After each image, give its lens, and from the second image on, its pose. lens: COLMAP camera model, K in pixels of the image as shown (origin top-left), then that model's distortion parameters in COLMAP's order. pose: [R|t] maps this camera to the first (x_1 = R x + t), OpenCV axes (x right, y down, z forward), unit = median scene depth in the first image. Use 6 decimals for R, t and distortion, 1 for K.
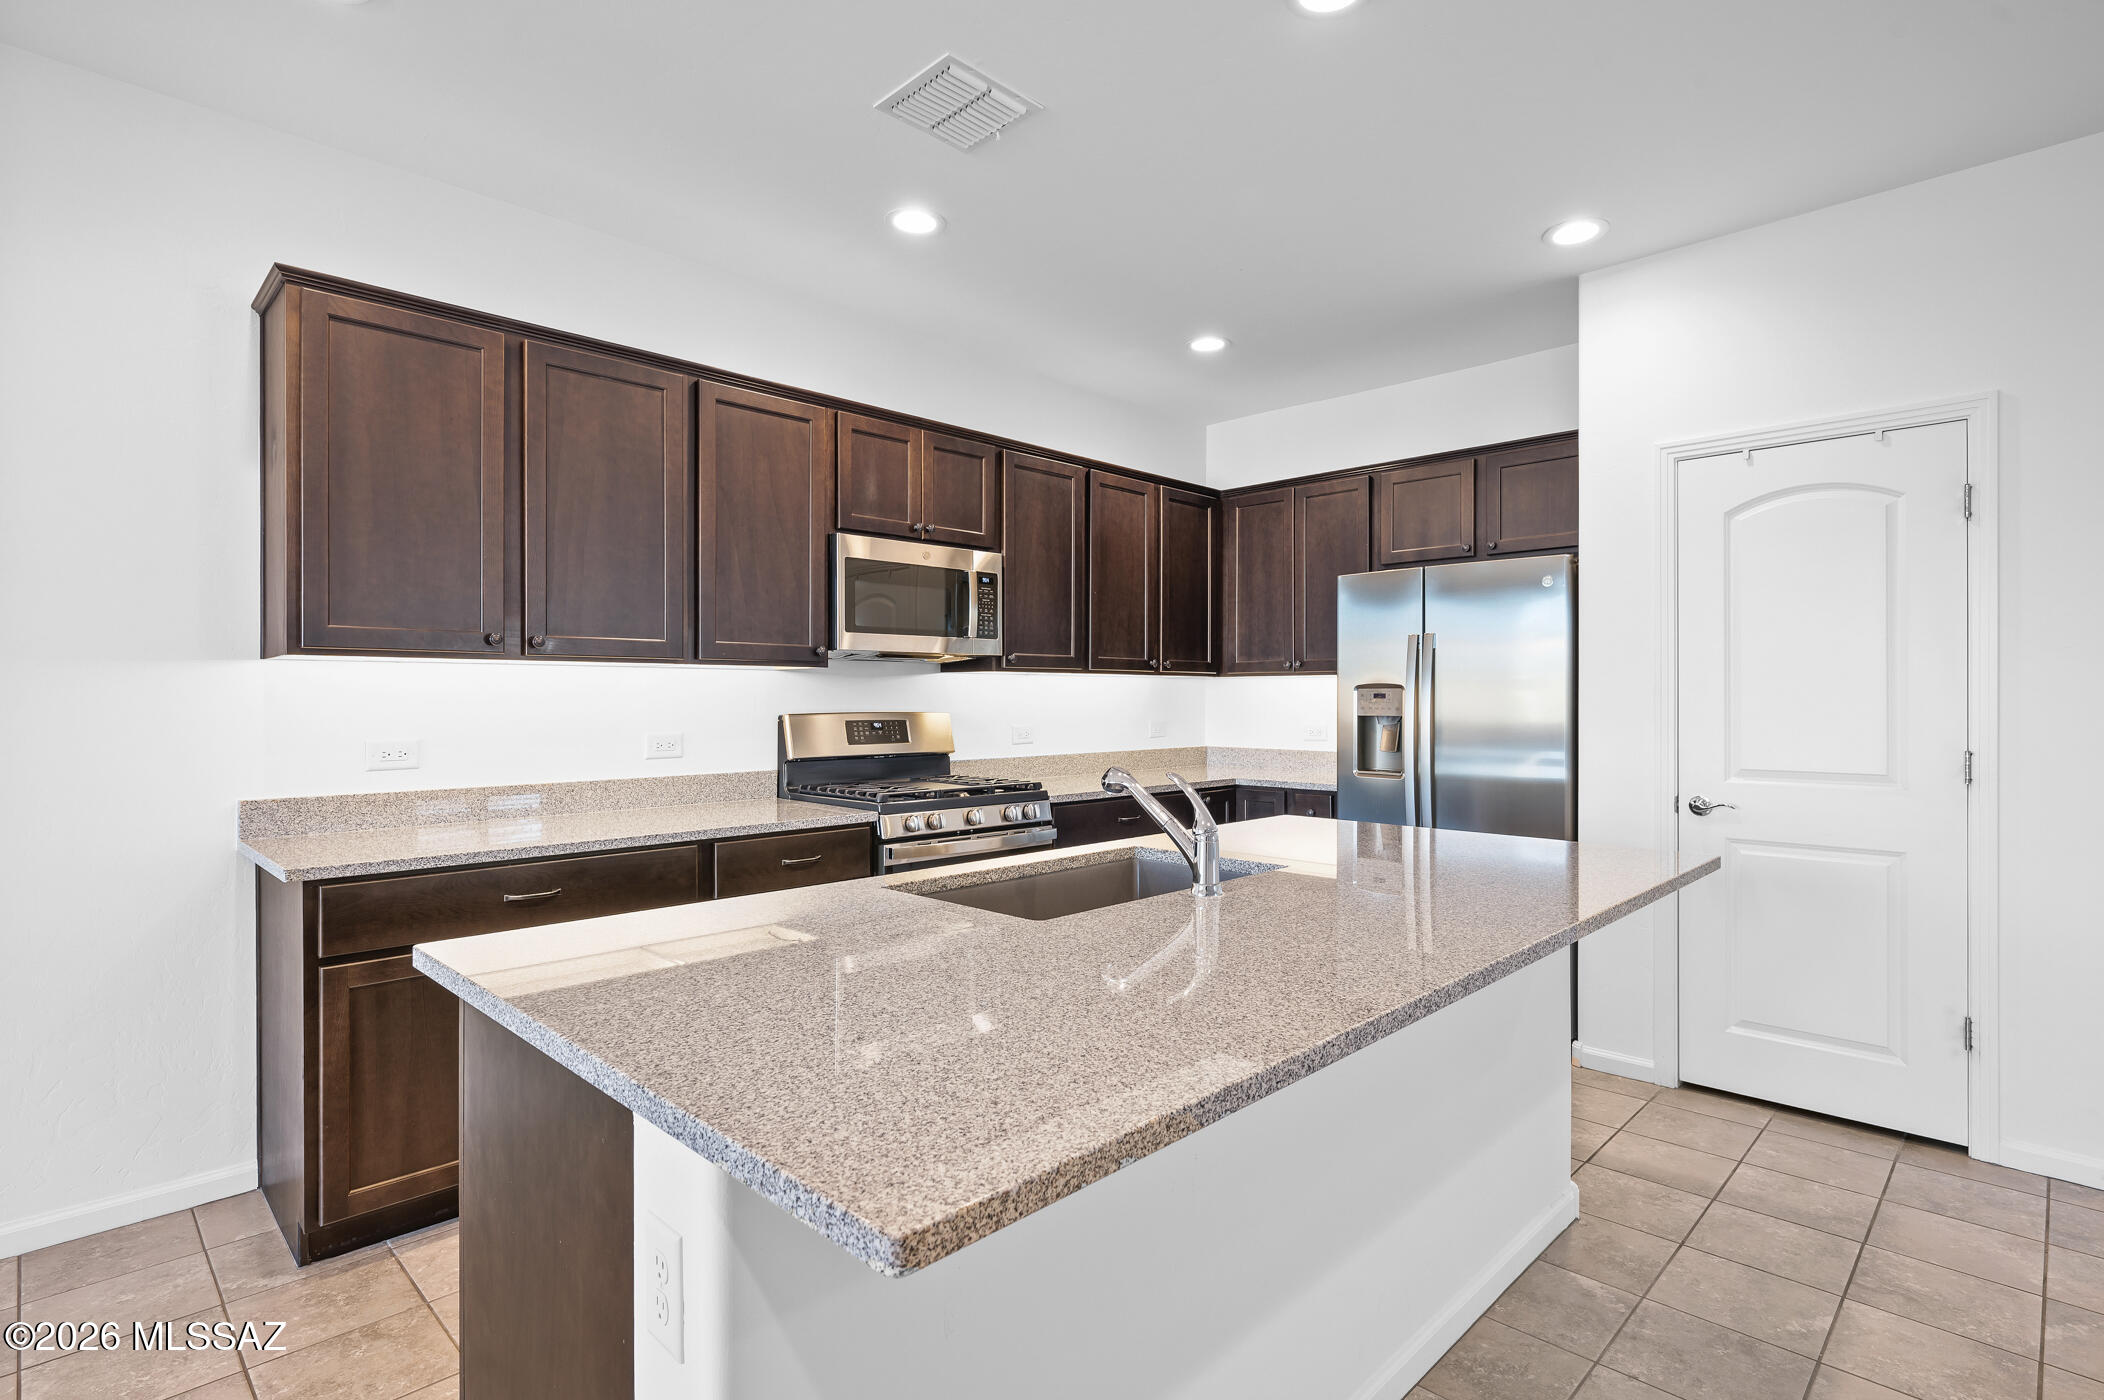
lens RADIAL K [[1045.2, 0, 1052.0], [0, 1045.2, 700.0], [0, 0, 1]] dist [0.000481, -0.000454]
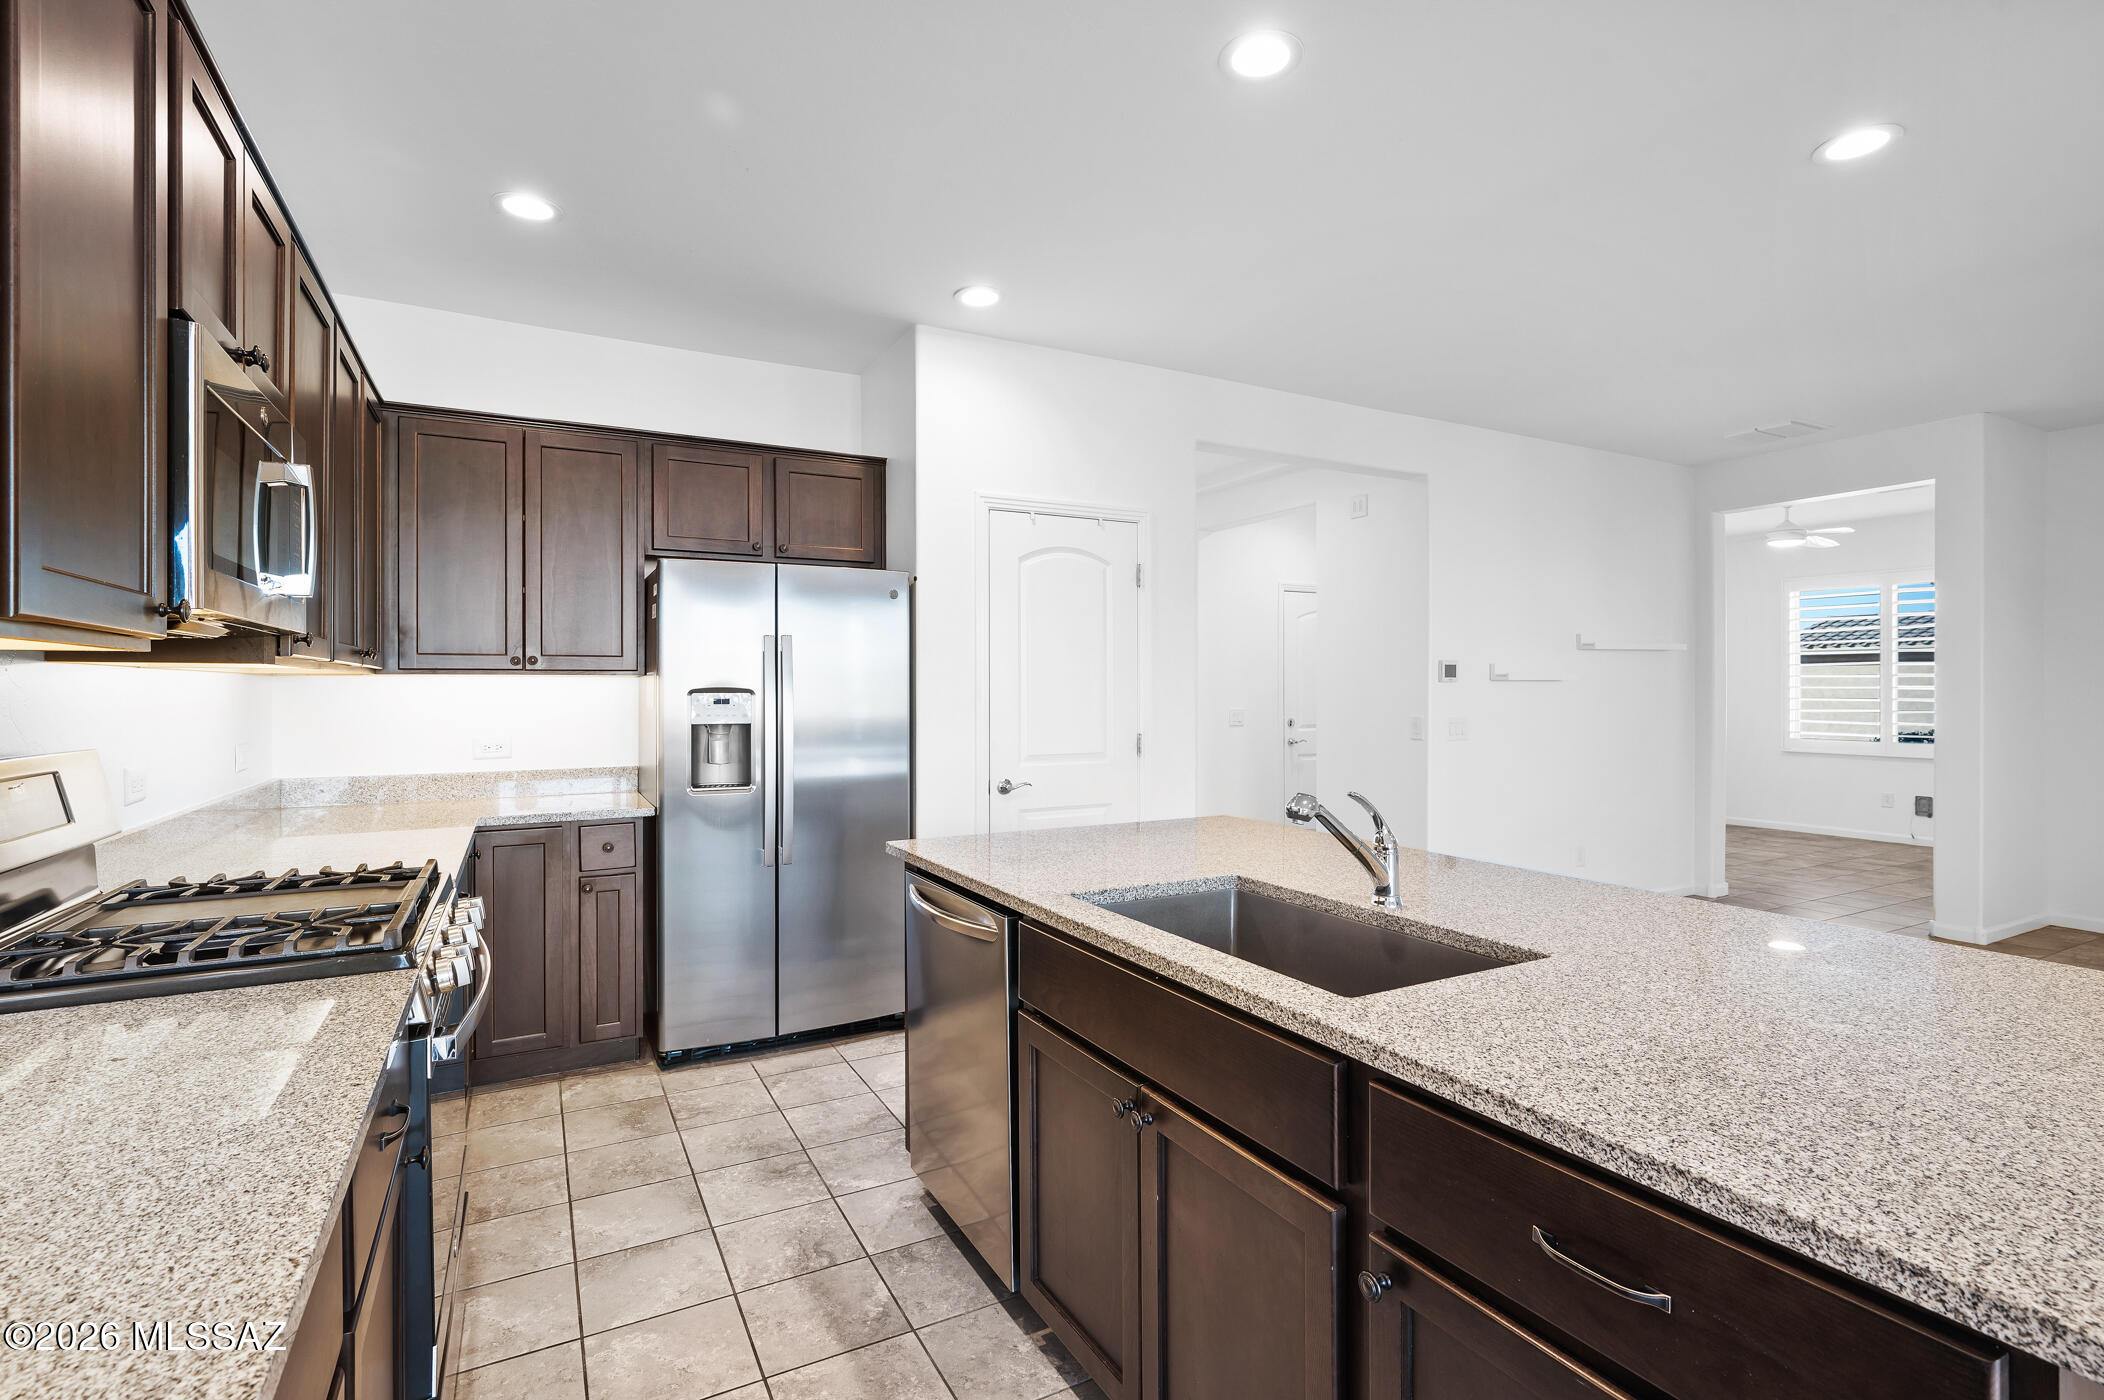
lens RADIAL K [[946.9, 0, 1052.0], [0, 946.9, 700.0], [0, 0, 1]] dist [-0.000522, 0.000033]
pose [[0.284743, -0.008145, 0.958569, -0.452966], [0.007815, 0.999950, 0.006175, -0.009944], [-0.958572, 0.005733, 0.284792, 0.607946]]
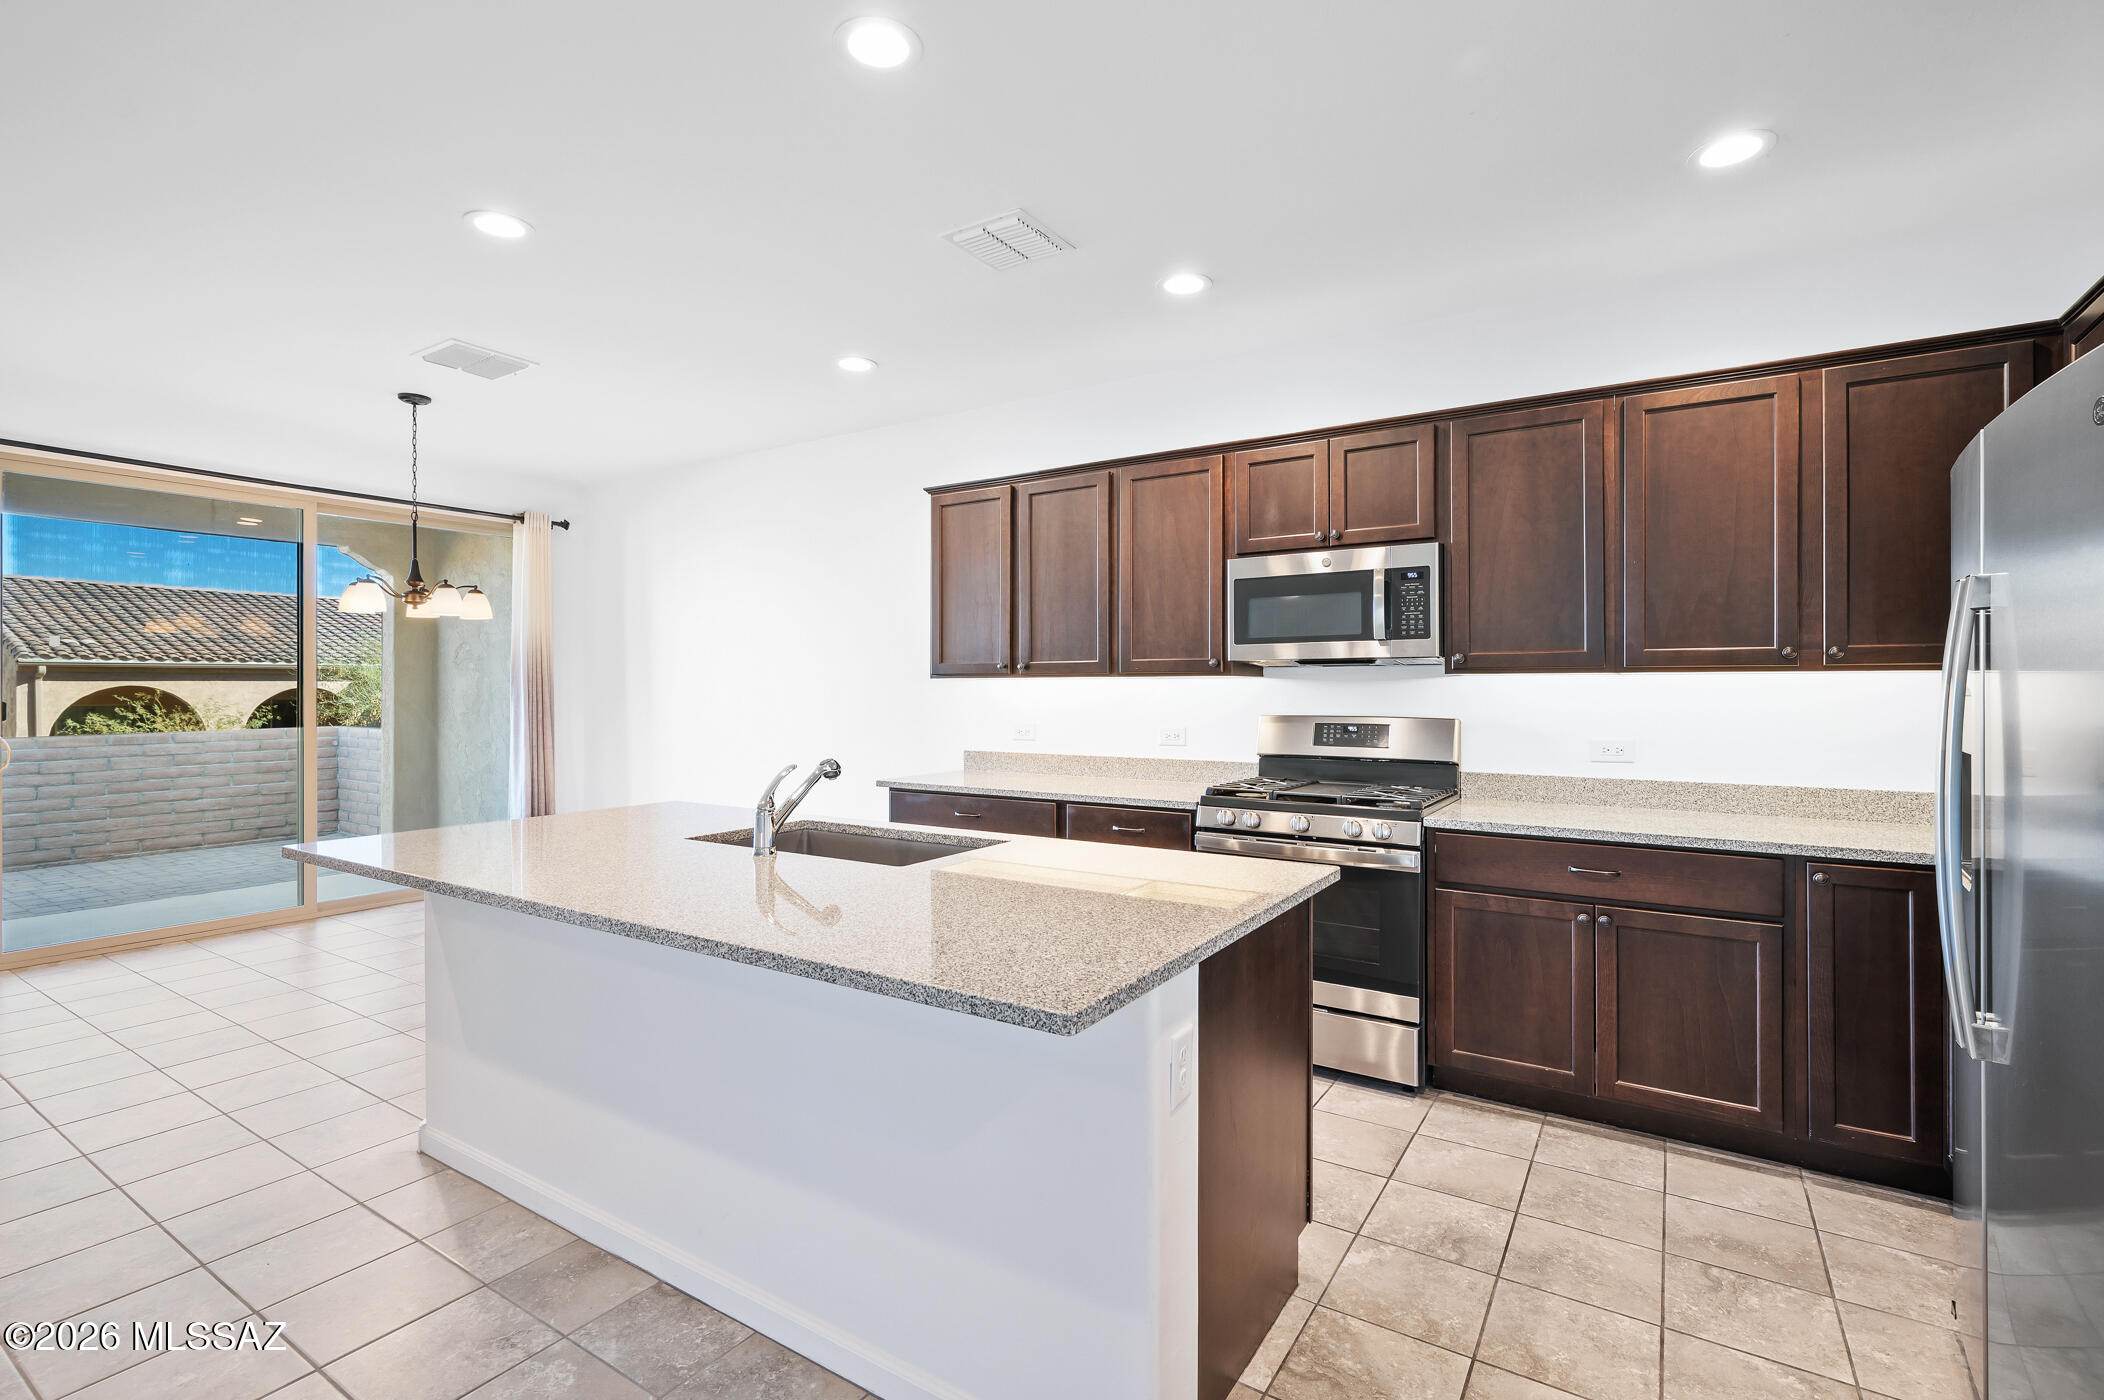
lens RADIAL K [[926.0, 0, 1062.7], [0, 926.0, 689.8], [0, 0, 1]] dist [0.004561, 0.000508]
pose [[0.218292, 0.001174, -0.975883, 0.777866], [-0.002224, 0.999997, 0.000706, -0.016718], [0.975881, 0.002016, 0.218294, 0.614532]]
